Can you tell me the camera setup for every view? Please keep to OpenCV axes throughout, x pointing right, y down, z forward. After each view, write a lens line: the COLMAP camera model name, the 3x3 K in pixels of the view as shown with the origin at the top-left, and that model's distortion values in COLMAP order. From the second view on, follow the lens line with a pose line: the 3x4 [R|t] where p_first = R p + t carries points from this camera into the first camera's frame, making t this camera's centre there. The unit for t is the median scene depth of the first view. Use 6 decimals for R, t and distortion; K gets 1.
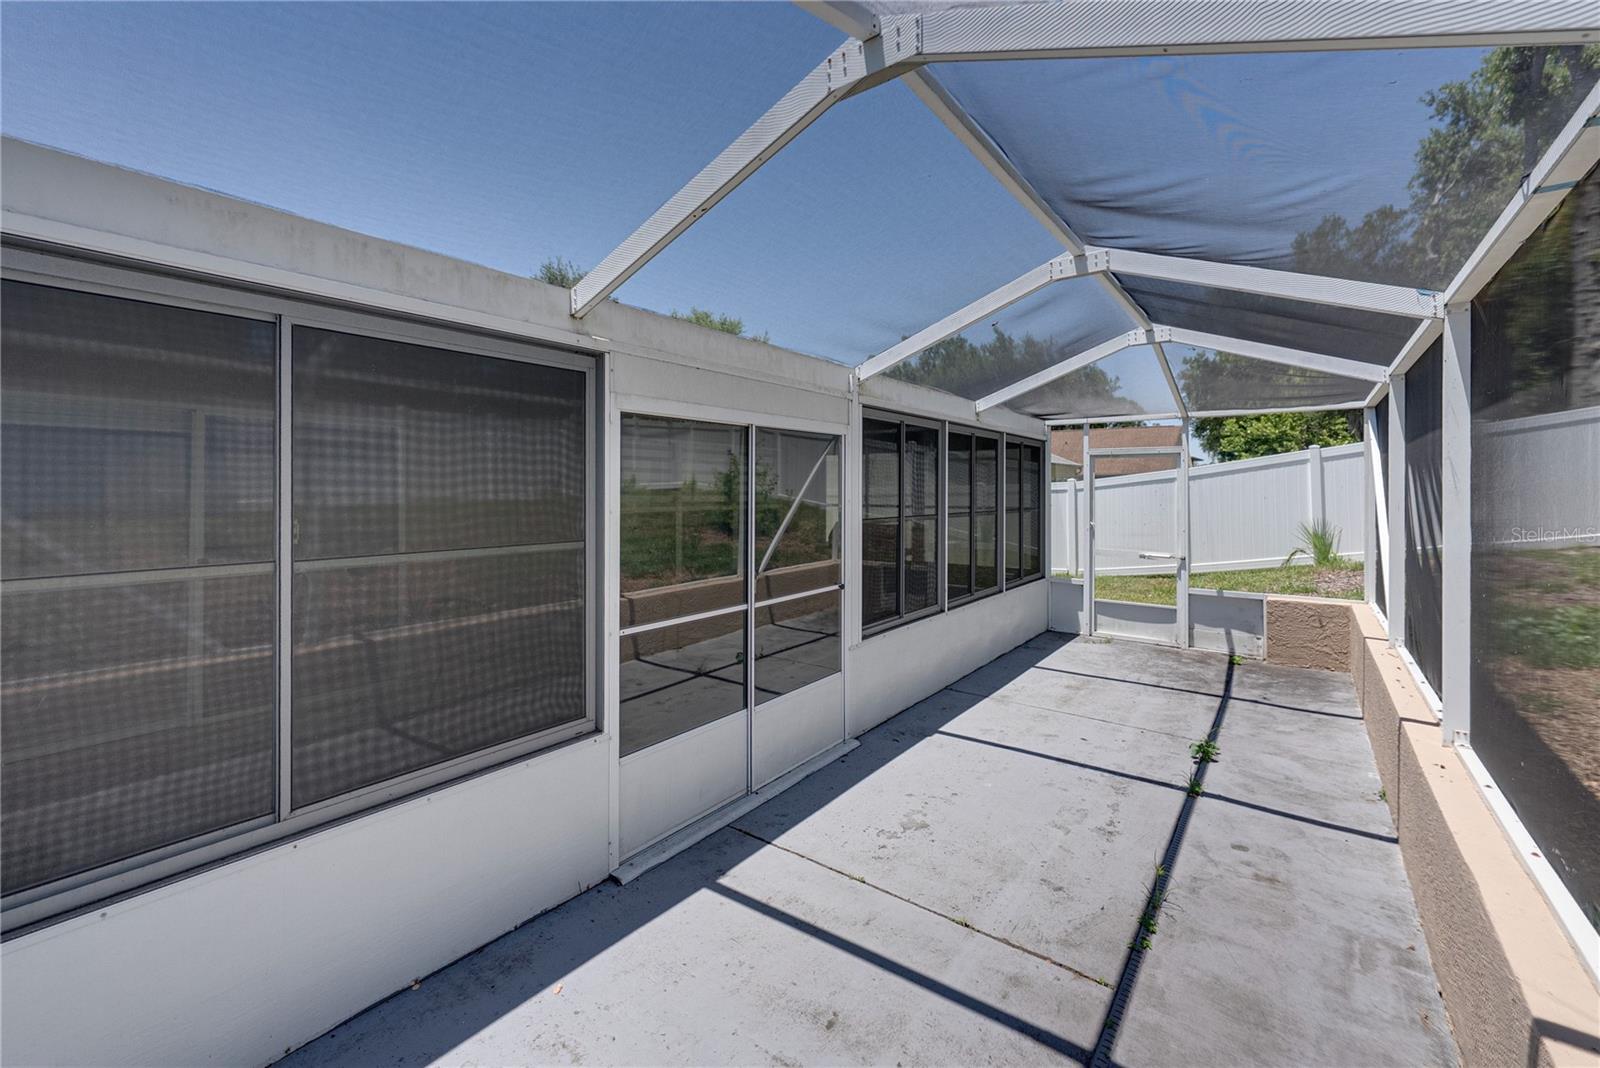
lens RADIAL K [[666.9, 0, 802.4], [0, 666.9, 489.5], [0, 0, 1]] dist [0.001255, -0.000055]
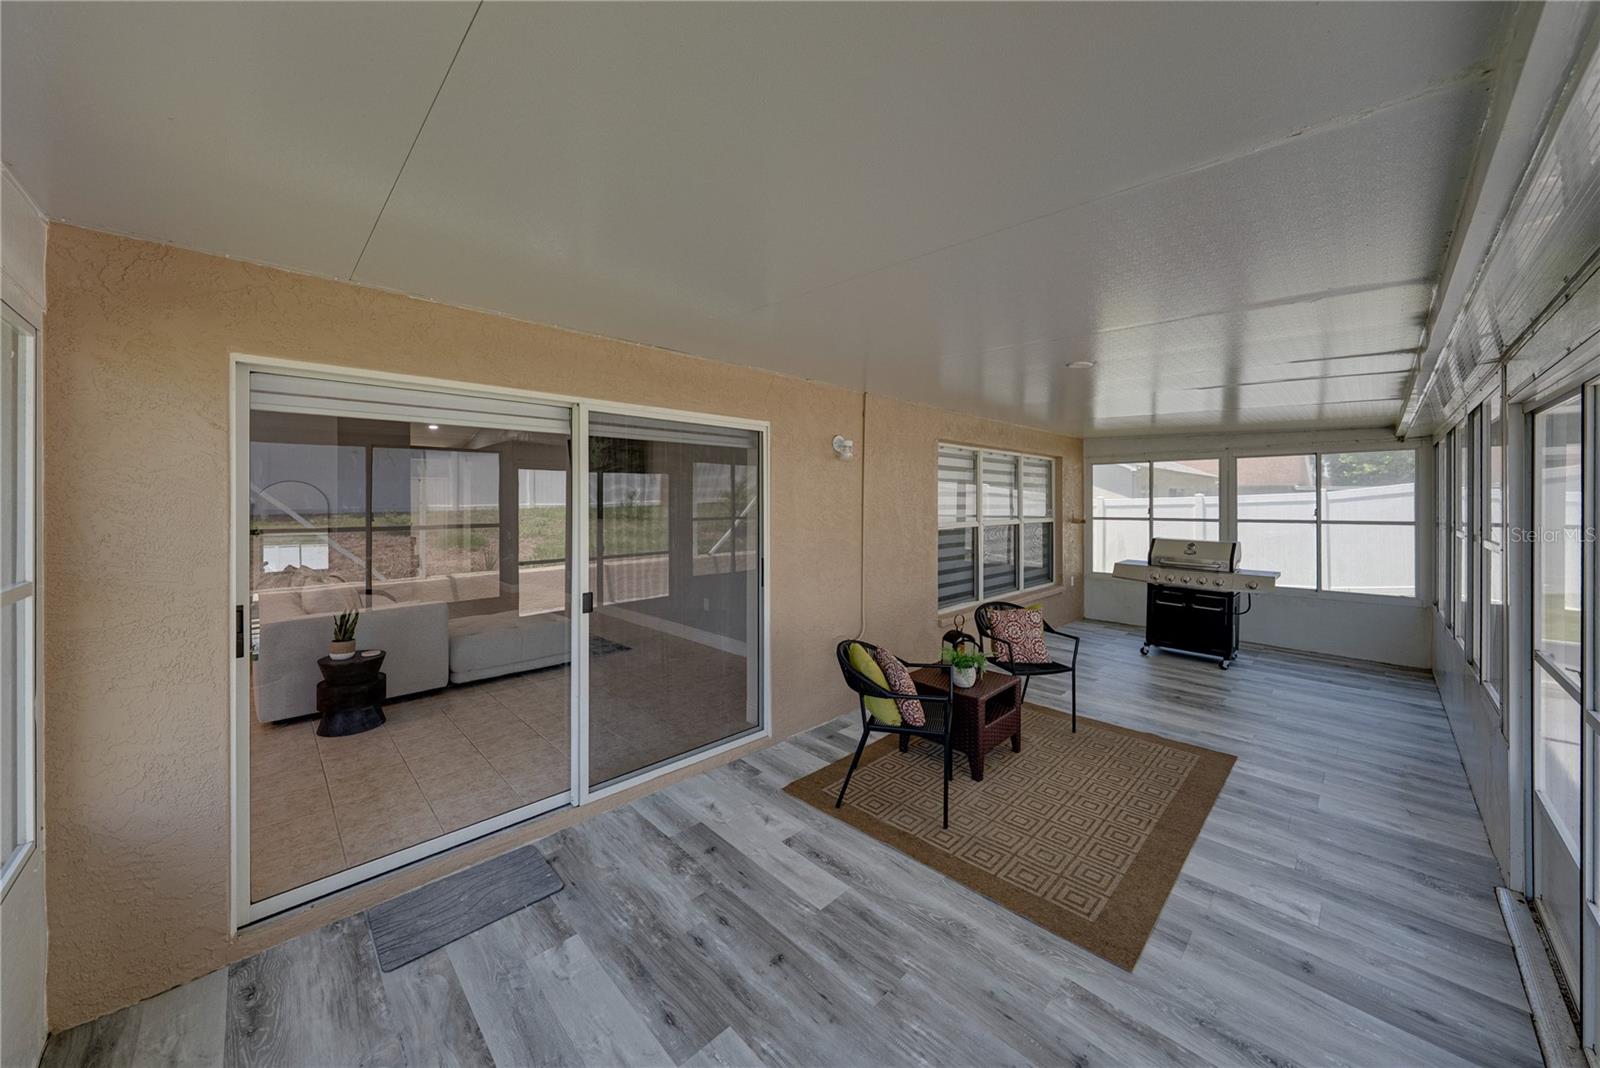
lens RADIAL K [[554.1, 0, 813.4], [0, 554.1, 503.7], [0, 0, 1]] dist [-0.003976, 0.000805]
pose [[0.988561, -0.004910, -0.150743, -0.588391], [0.005388, 0.999982, 0.002759, -0.001954], [0.150727, -0.003540, 0.988569, 0.432651]]
